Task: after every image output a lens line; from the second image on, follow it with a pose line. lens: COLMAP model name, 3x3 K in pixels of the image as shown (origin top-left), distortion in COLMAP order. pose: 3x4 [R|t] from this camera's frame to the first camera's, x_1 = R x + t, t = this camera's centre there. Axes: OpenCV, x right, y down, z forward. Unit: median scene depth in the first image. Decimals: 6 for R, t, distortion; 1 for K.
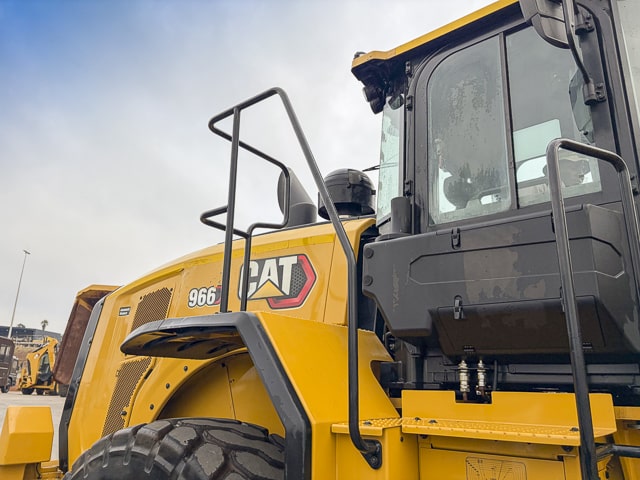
lens RADIAL K [[471.0, 0, 320.0], [0, 471.0, 240.0], [0, 0, 1]] dist [0.013580, 0.002750]
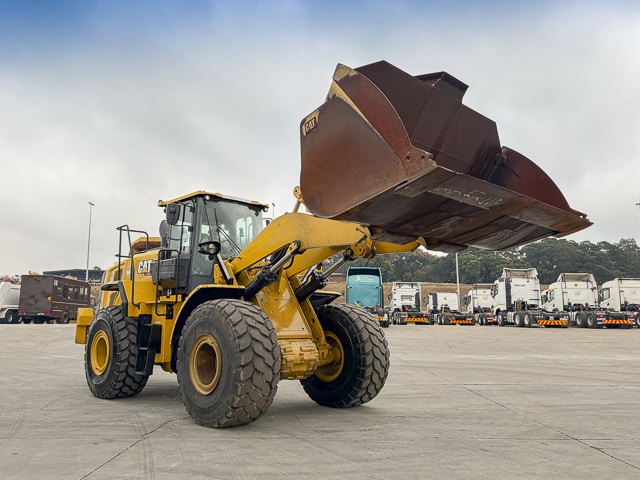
lens RADIAL K [[471.0, 0, 320.0], [0, 471.0, 240.0], [0, 0, 1]] dist [0.013580, 0.002750]
pose [[0.992840, -0.042950, -0.111466, 0.097909], [0.058020, 0.989052, 0.135683, -0.031925], [0.104418, -0.141178, 0.984462, -0.139715]]
